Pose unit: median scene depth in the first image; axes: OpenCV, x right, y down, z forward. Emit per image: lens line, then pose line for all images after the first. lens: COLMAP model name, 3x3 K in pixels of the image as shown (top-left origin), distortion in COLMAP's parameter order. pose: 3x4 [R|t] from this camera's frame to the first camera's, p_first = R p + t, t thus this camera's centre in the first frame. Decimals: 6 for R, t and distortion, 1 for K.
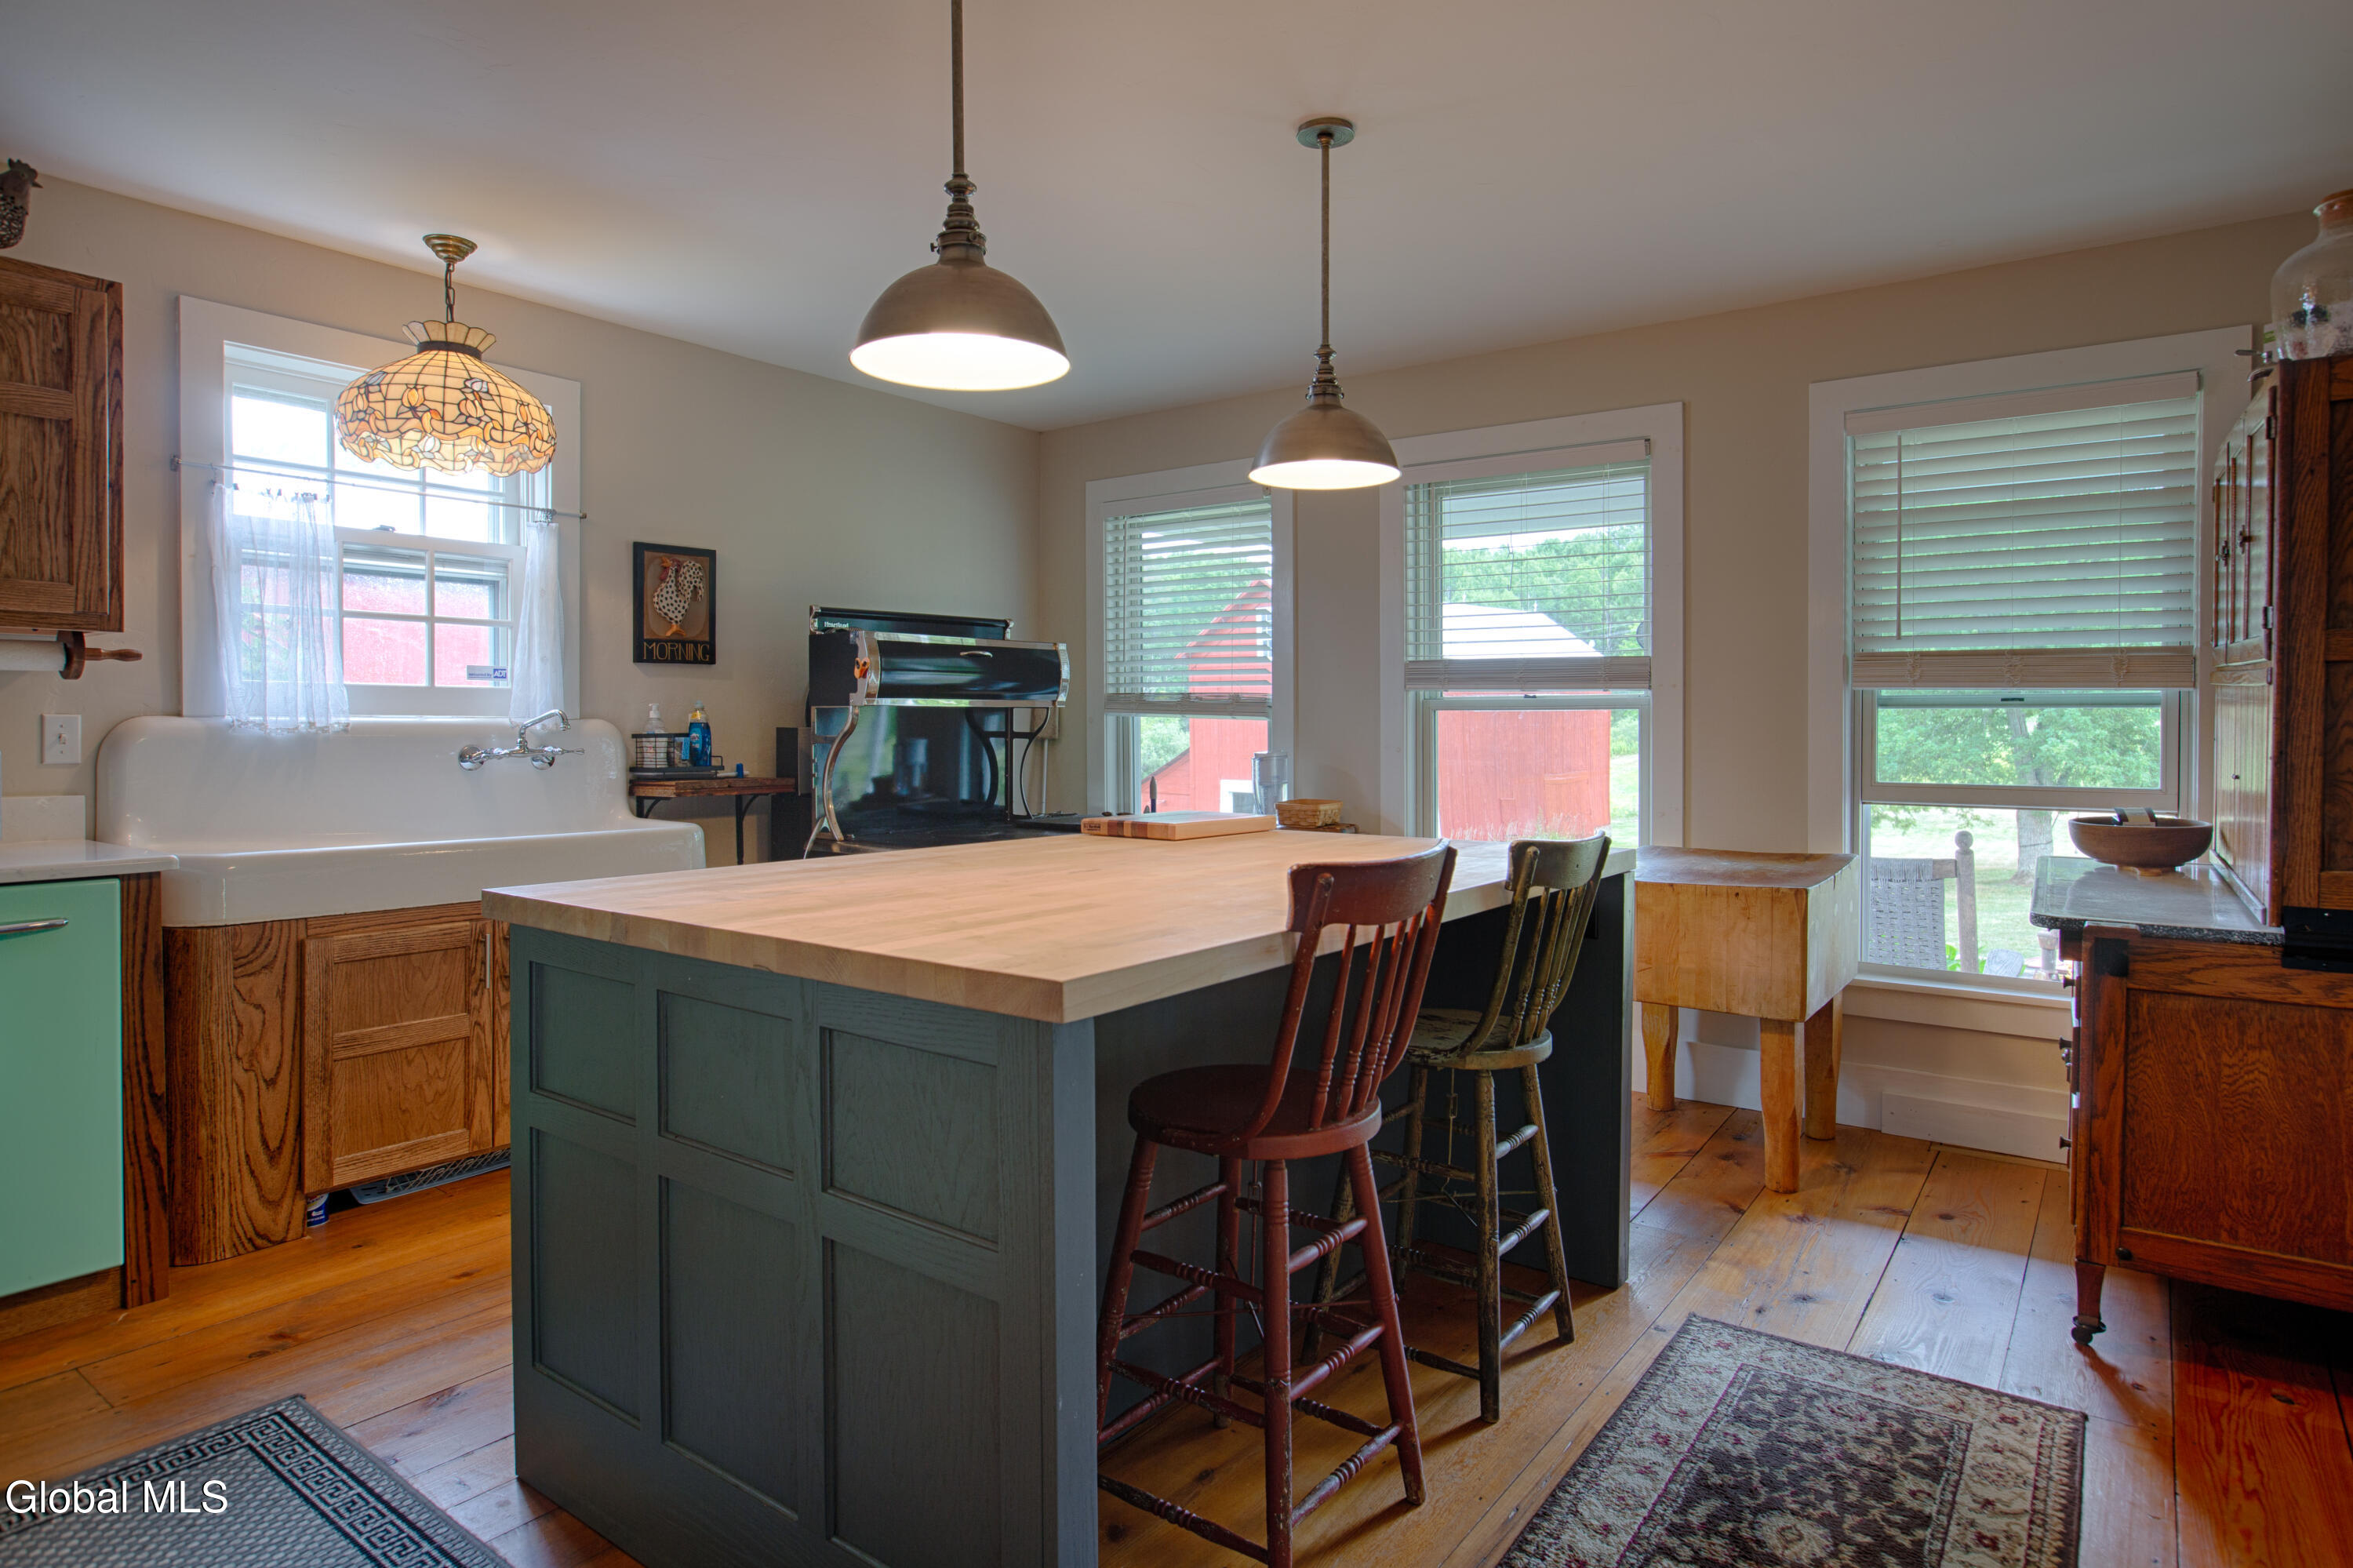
lens RADIAL K [[1368.3, 0, 1133.6], [0, 1368.3, 738.2], [0, 0, 1]] dist [-0.047442, 0.047485]
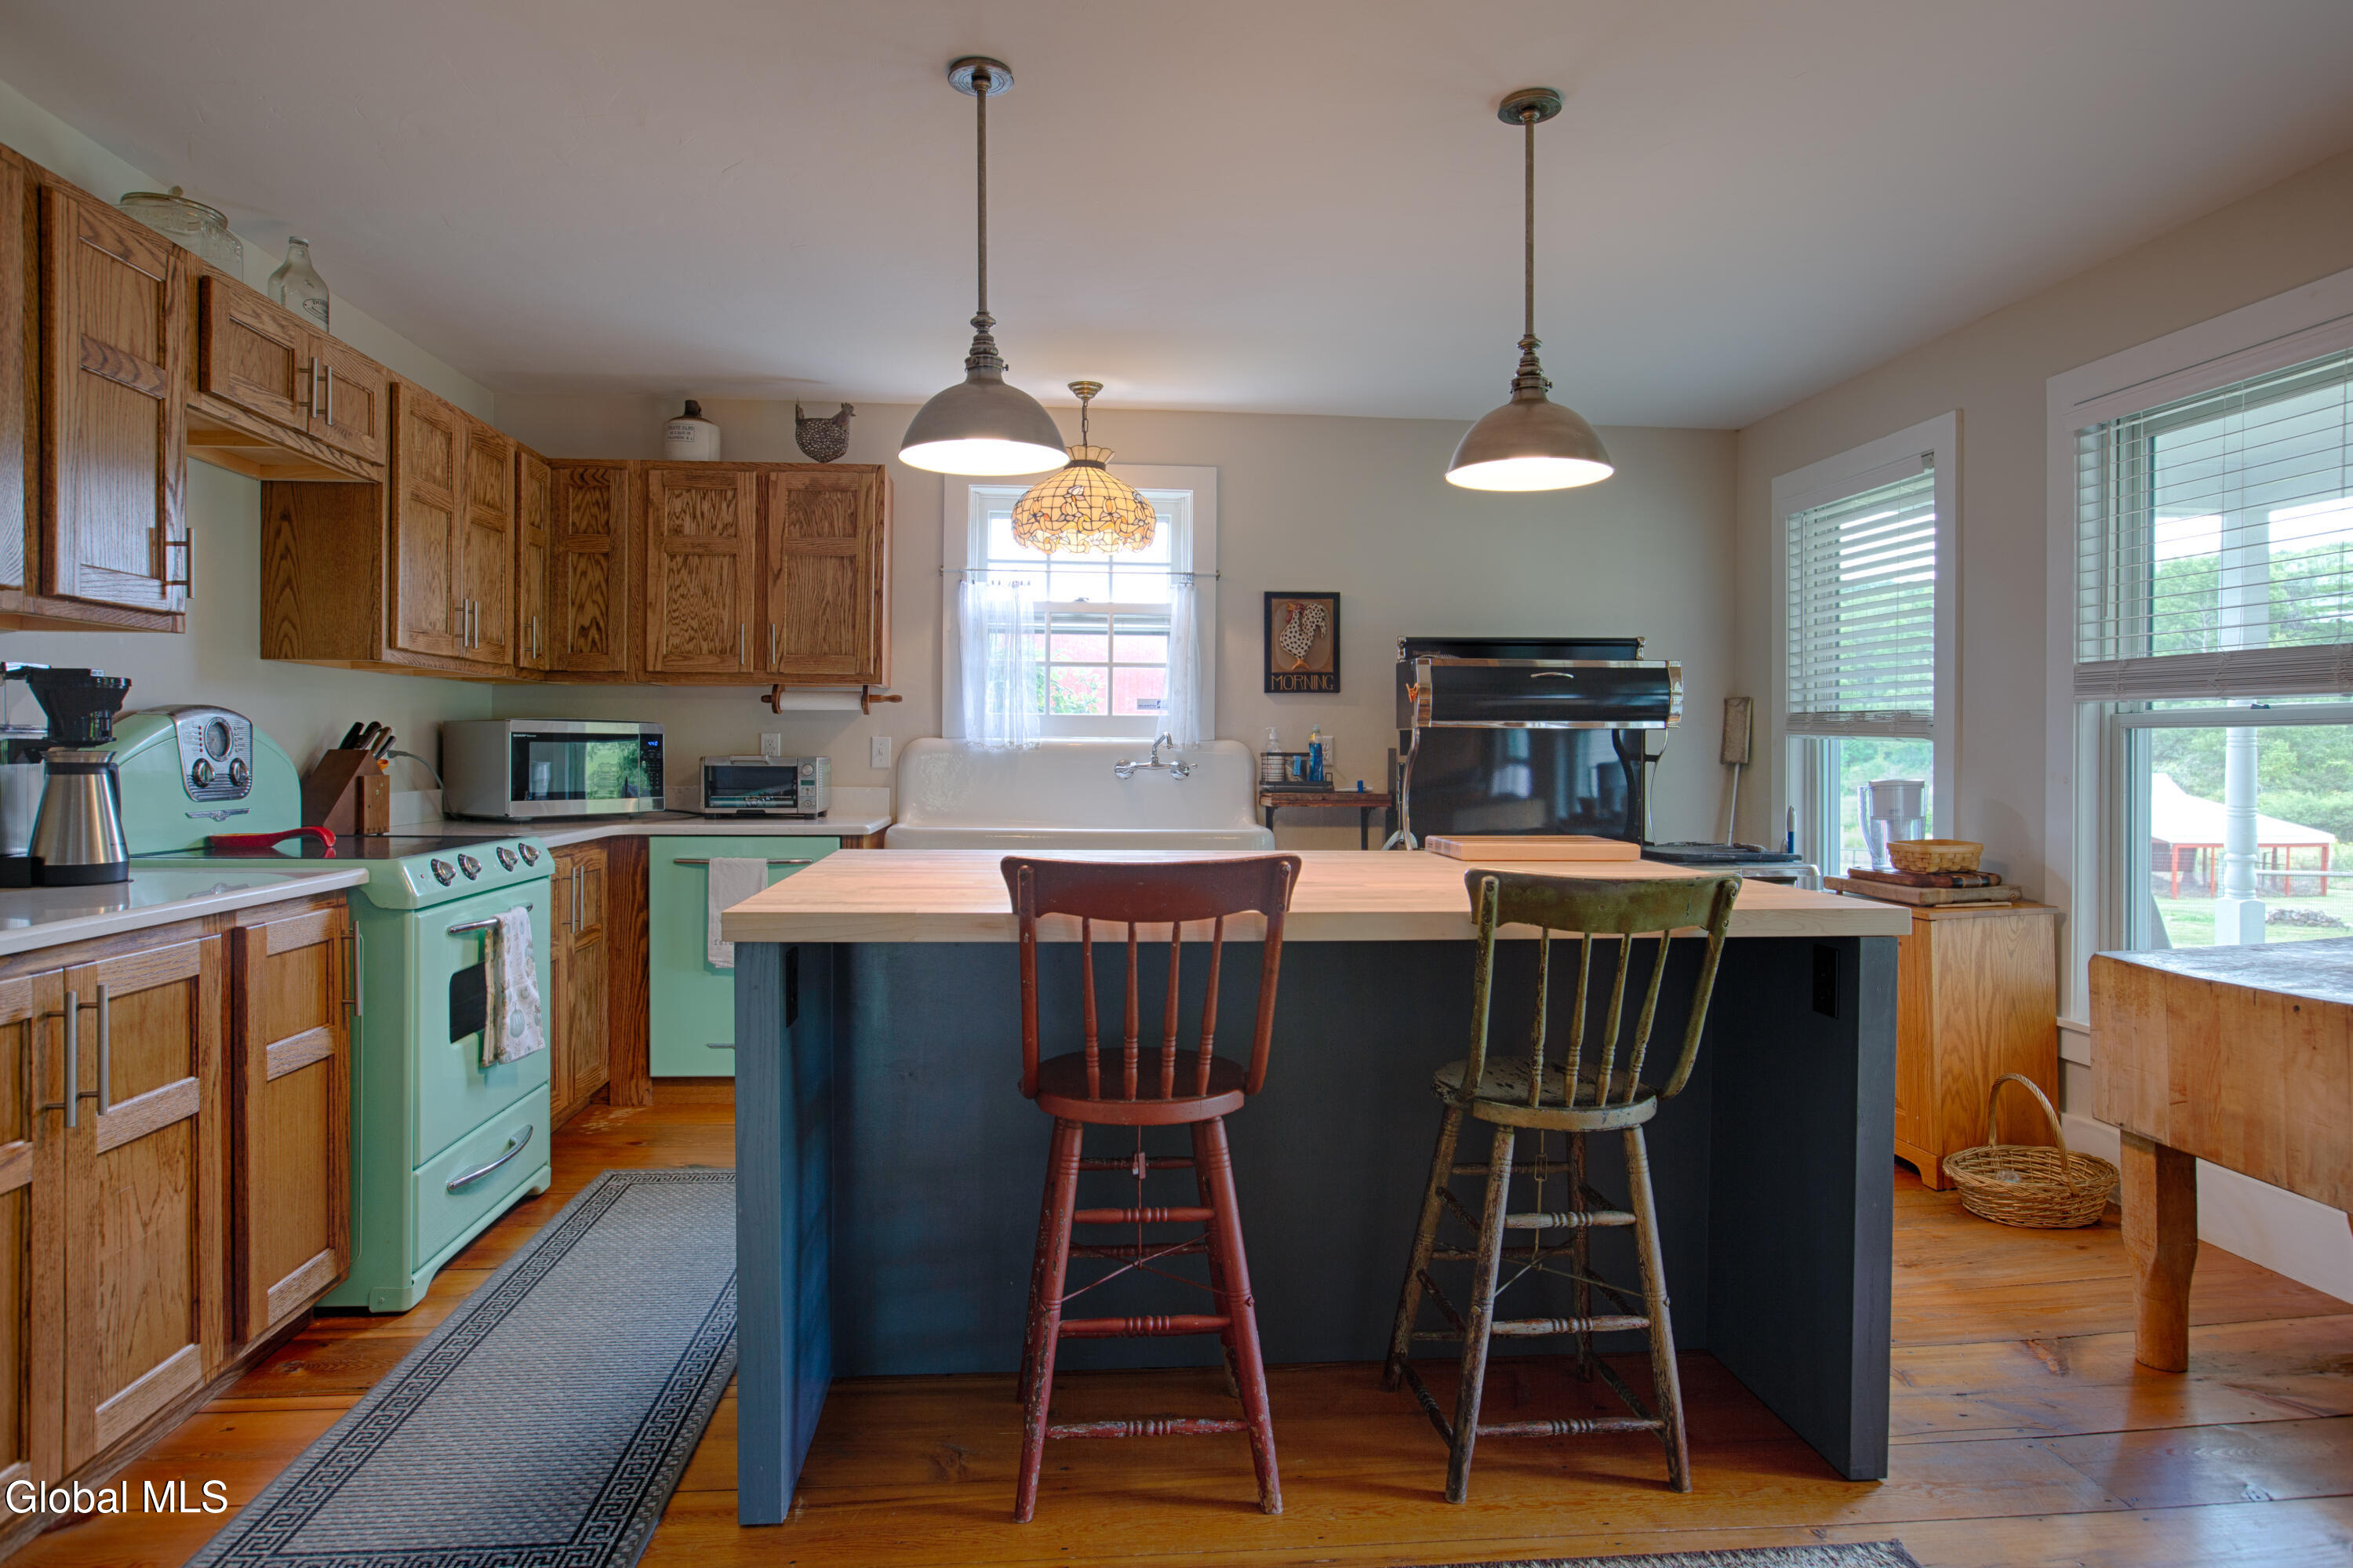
lens RADIAL K [[1293.7, 0, 1046.4], [0, 1293.7, 759.9], [0, 0, 1]] dist [-0.055972, 0.037294]
pose [[0.650438, 0.010247, -0.759490, 0.471041], [-0.012405, 0.999919, 0.002867, 0.002974], [0.759458, 0.007557, 0.650512, 0.146398]]
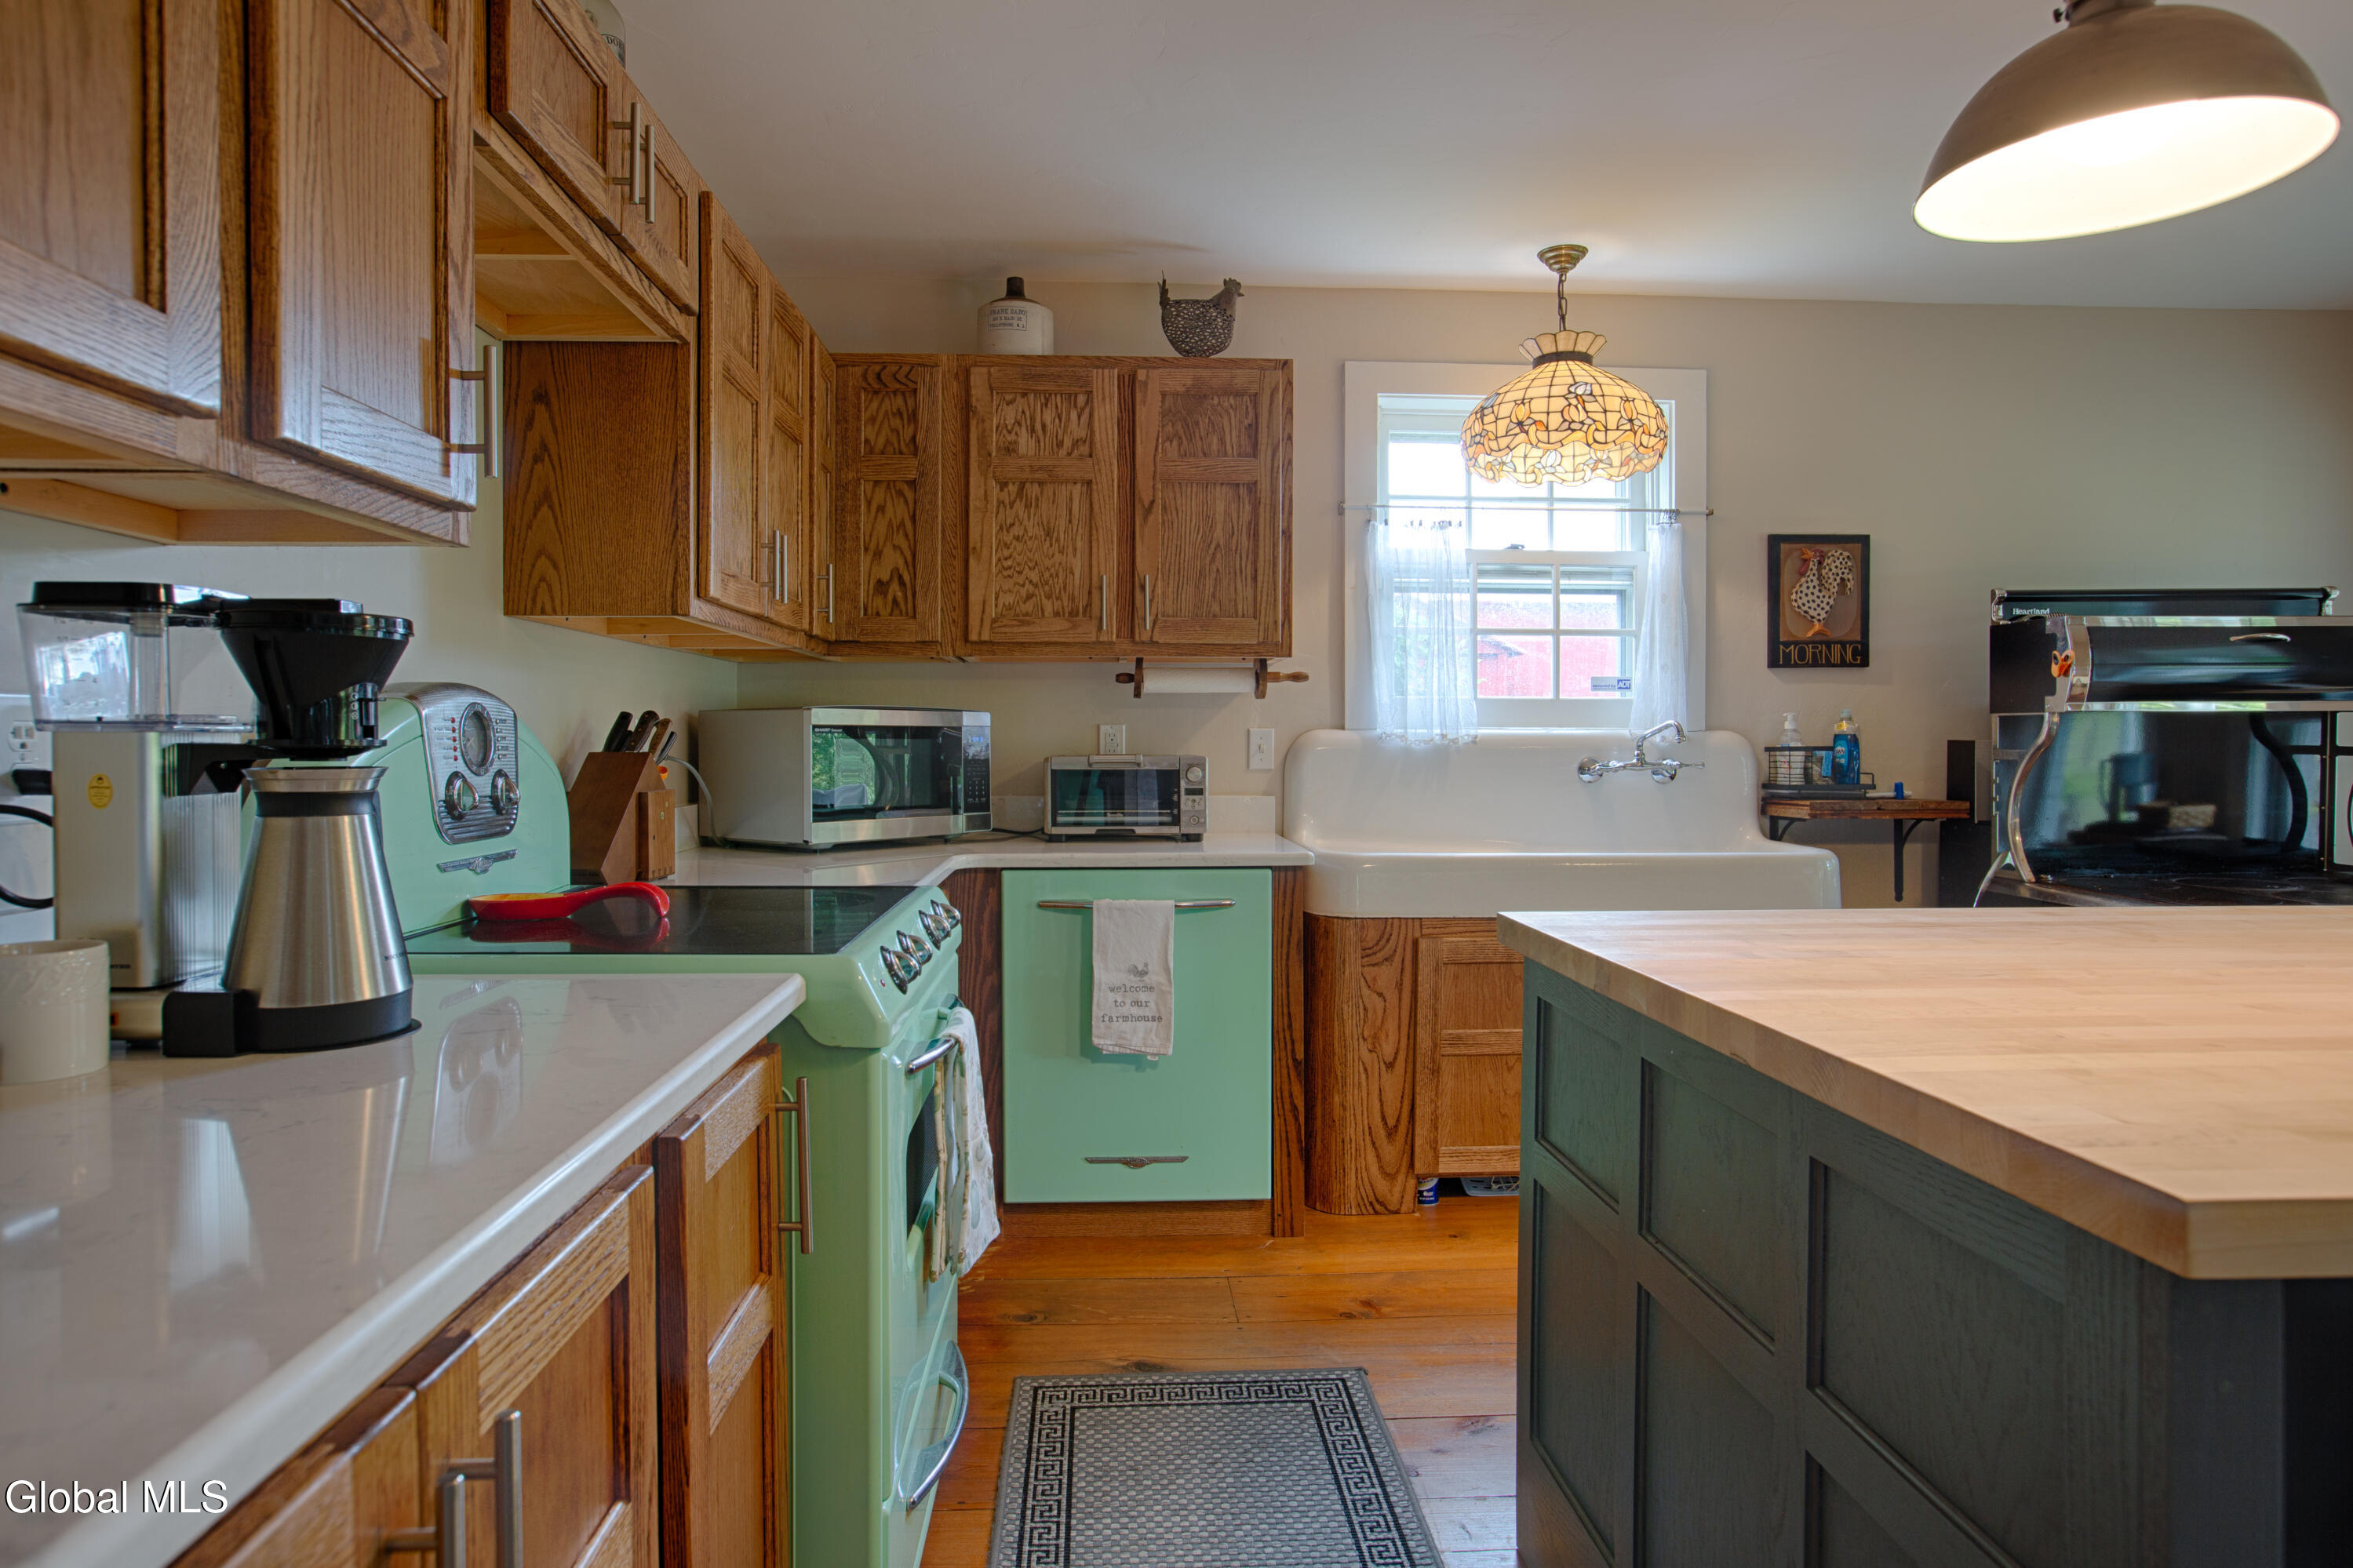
lens RADIAL K [[1326.9, 0, 1120.8], [0, 1326.9, 760.6], [0, 0, 1]] dist [-0.060598, 0.045836]
pose [[0.646822, 0.011794, -0.762550, 0.025830], [-0.006368, 0.999929, 0.010063, -0.000024], [0.762614, -0.001653, 0.646851, 0.134068]]
